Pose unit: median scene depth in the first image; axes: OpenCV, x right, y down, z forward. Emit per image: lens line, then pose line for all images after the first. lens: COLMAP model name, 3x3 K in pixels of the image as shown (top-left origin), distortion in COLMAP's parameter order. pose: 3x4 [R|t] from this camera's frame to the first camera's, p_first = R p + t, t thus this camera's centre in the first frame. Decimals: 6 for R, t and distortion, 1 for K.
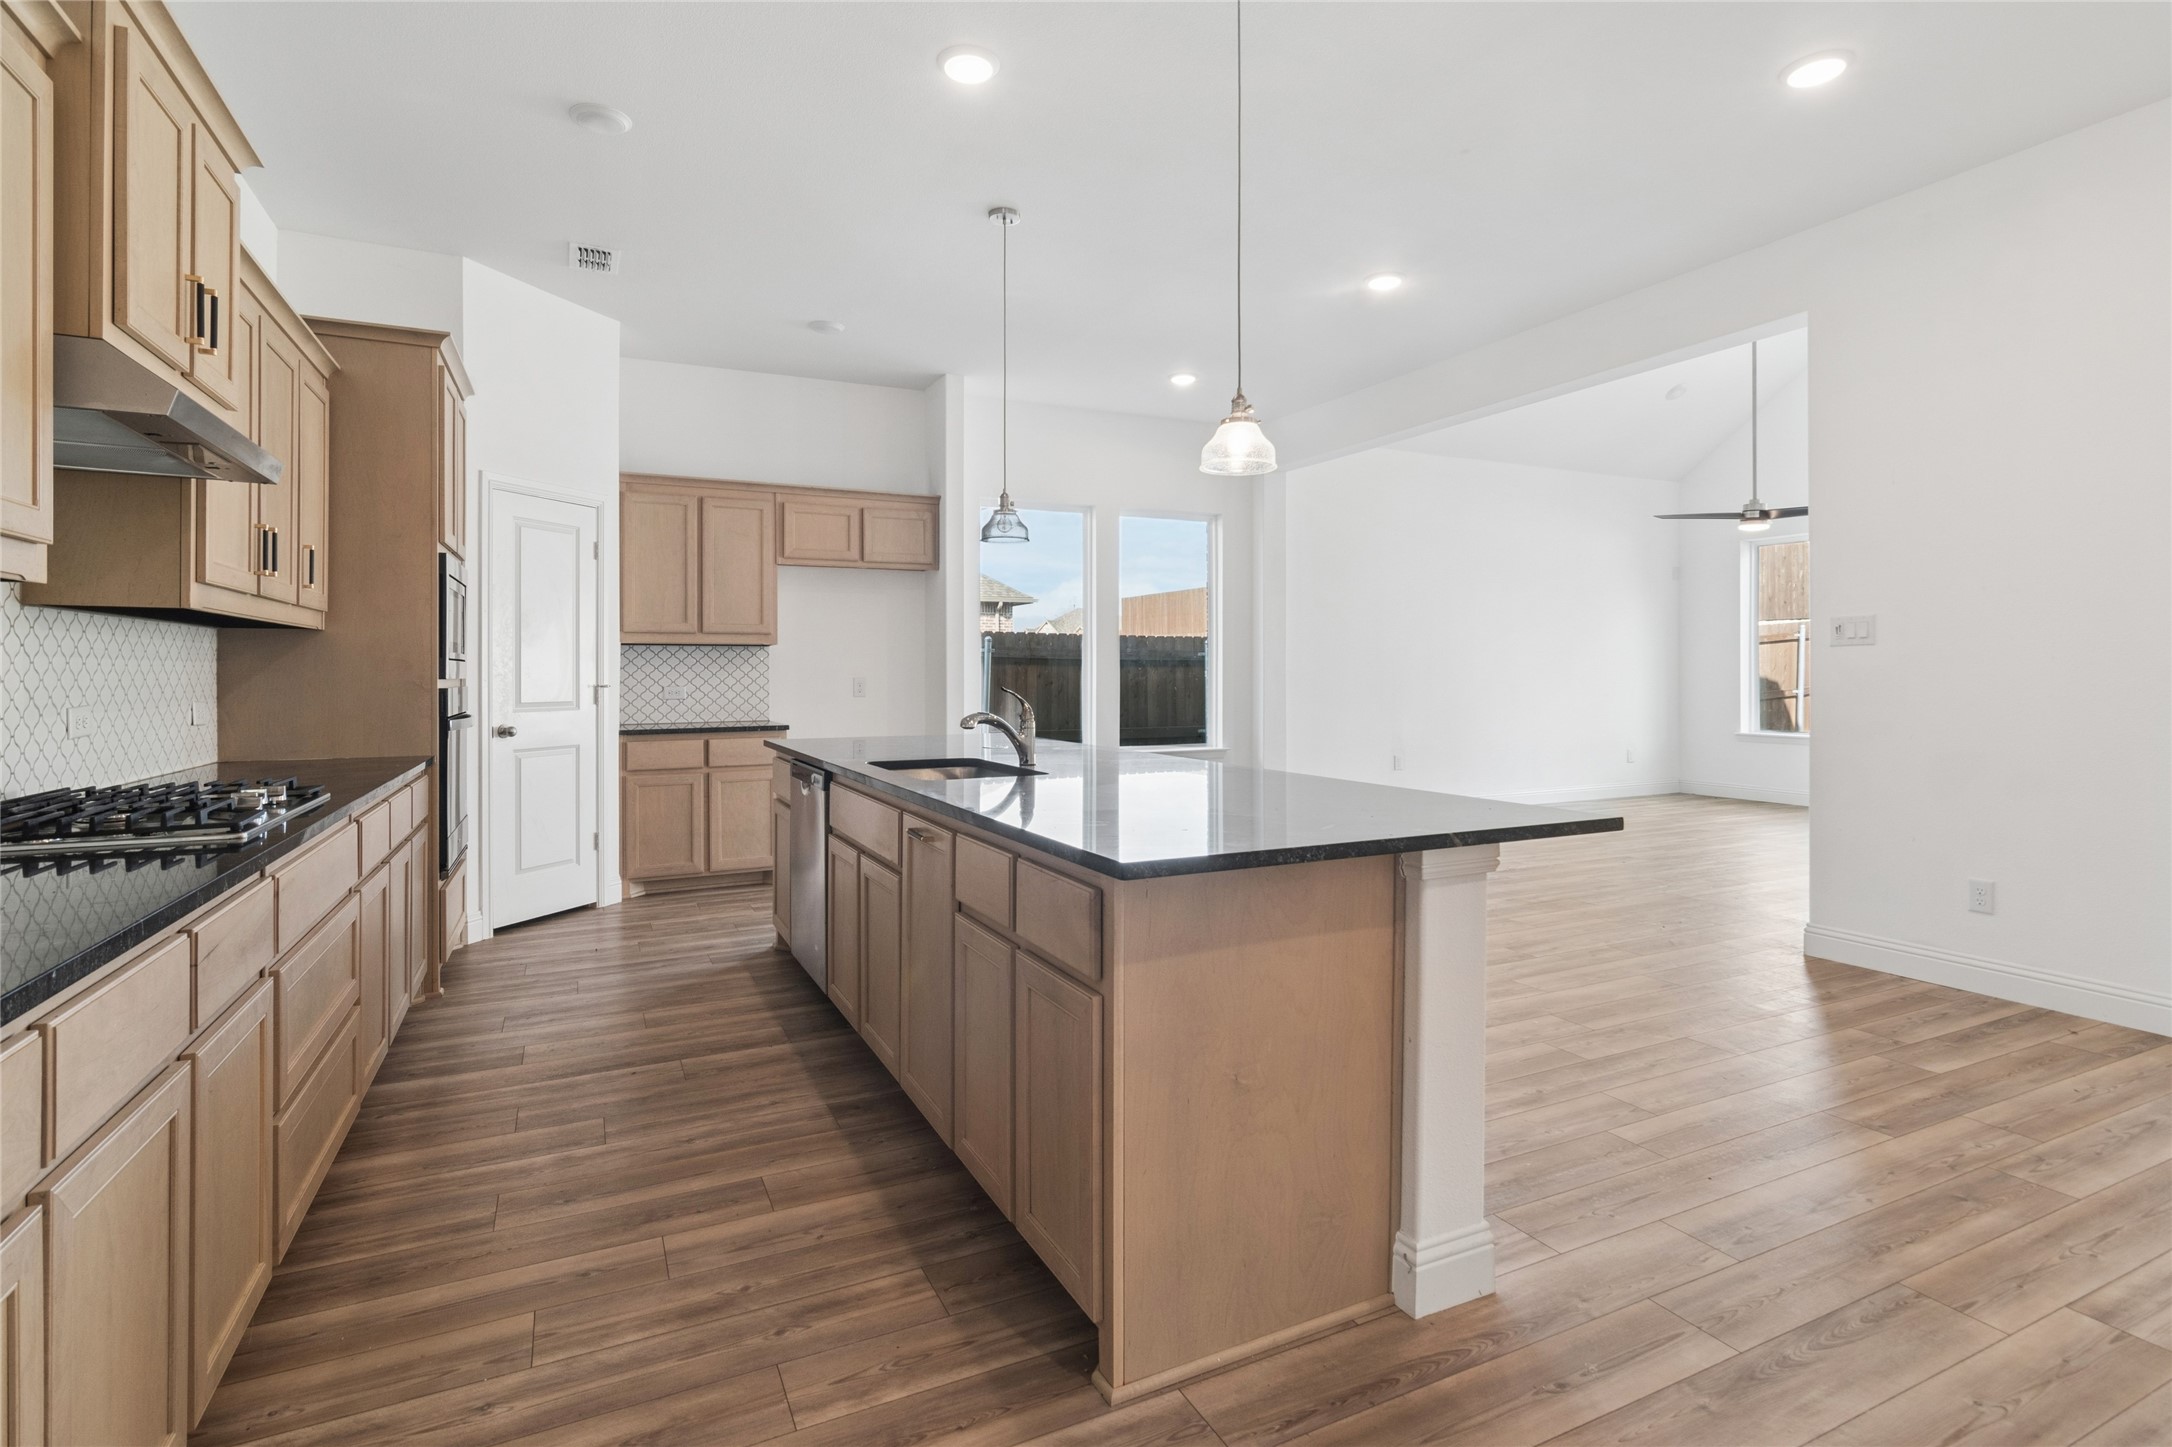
lens RADIAL K [[1043.9, 0, 1079.2], [0, 1043.9, 675.7], [0, 0, 1]] dist [-0.001637, 0.000564]
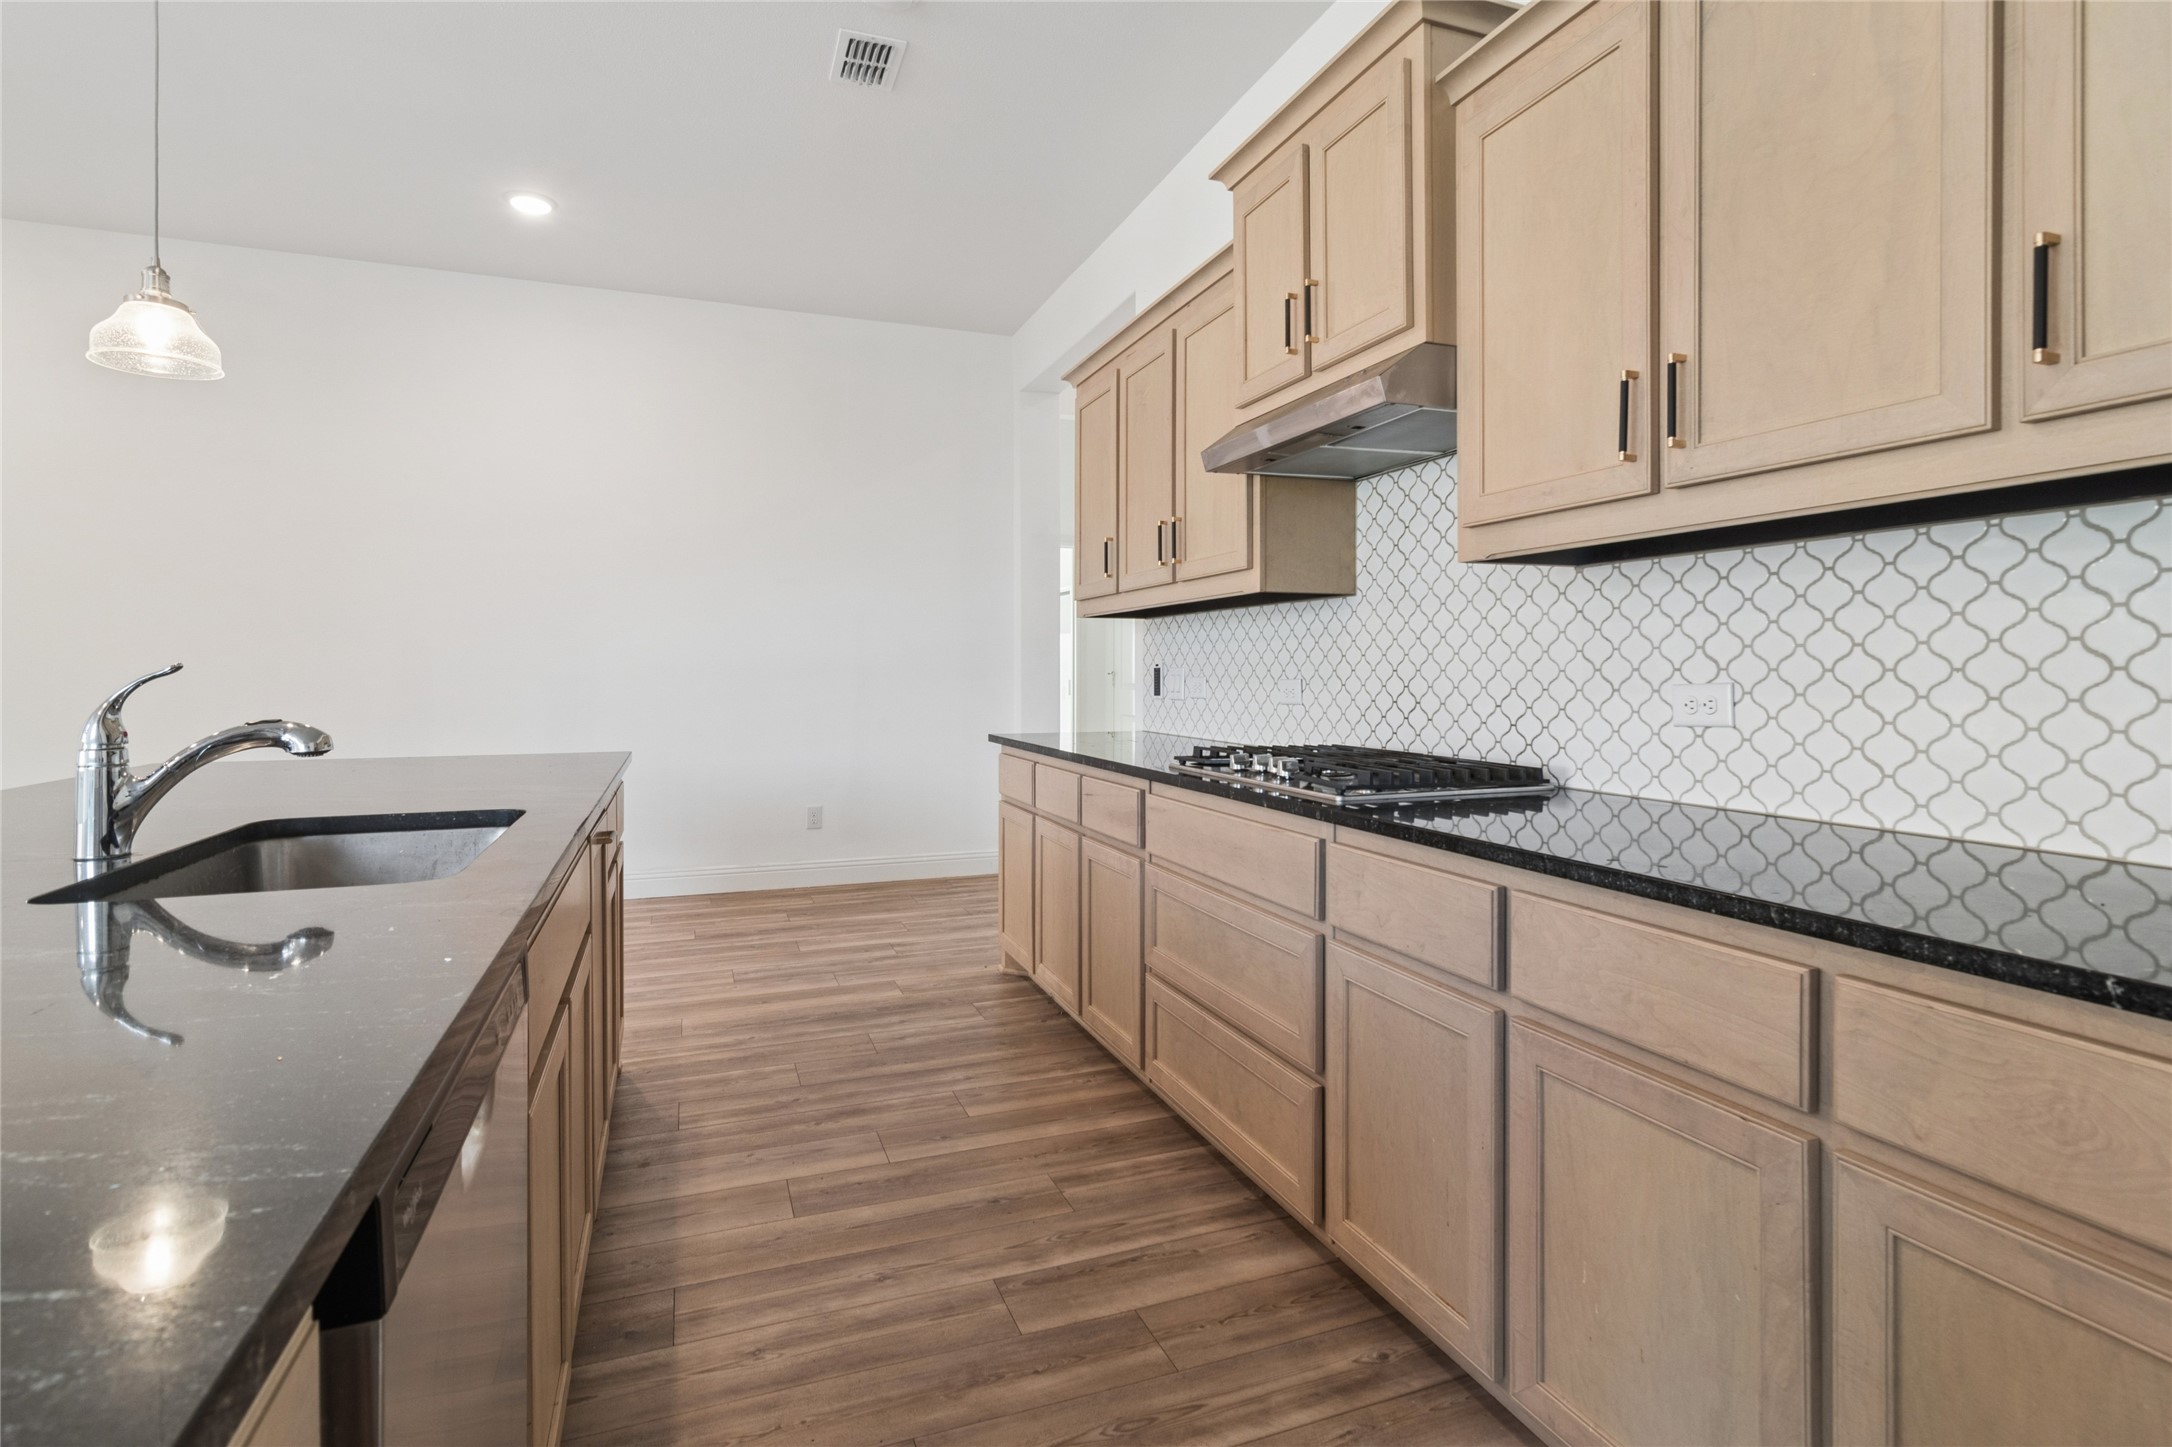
lens RADIAL K [[1043.9, 0, 1079.4], [0, 1043.9, 674.8], [0, 0, 1]] dist [-0.001637, 0.000564]
pose [[-0.995967, 0.005732, 0.089541, -0.700588], [0.005744, 0.999983, -0.000119, 0.028216], [-0.089540, 0.000396, -0.995983, 2.076472]]
